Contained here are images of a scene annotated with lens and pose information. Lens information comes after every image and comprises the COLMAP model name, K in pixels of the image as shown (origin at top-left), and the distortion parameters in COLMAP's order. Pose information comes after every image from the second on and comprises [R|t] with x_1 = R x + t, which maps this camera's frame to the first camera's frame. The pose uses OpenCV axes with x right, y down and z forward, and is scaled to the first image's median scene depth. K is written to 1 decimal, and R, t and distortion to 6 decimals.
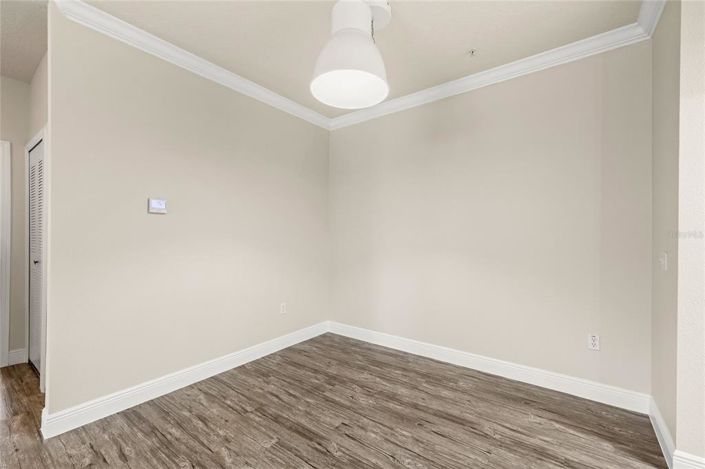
lens RADIAL K [[298.2, 0, 350.6], [0, 298.2, 239.1], [0, 0, 1]] dist [-0.005448, 0.001355]
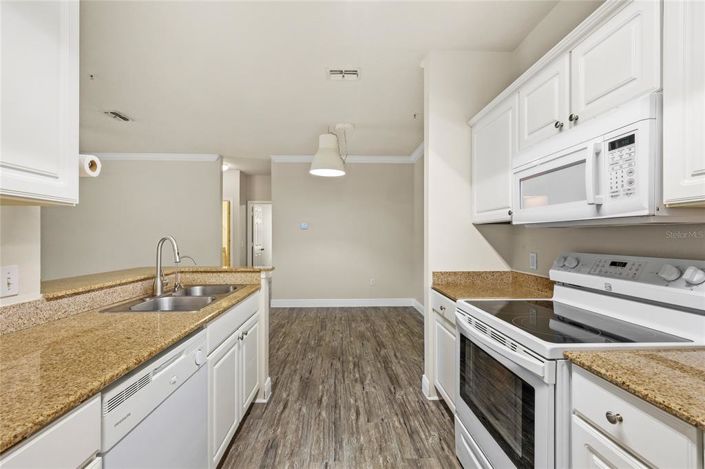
lens RADIAL K [[298.2, 0, 349.0], [0, 298.2, 232.0], [0, 0, 1]] dist [-0.005448, 0.001355]
pose [[0.630941, -0.014306, -0.775699, 1.413857], [-0.012907, 0.999498, -0.028932, 0.004280], [0.775724, 0.028266, 0.630439, -0.224806]]
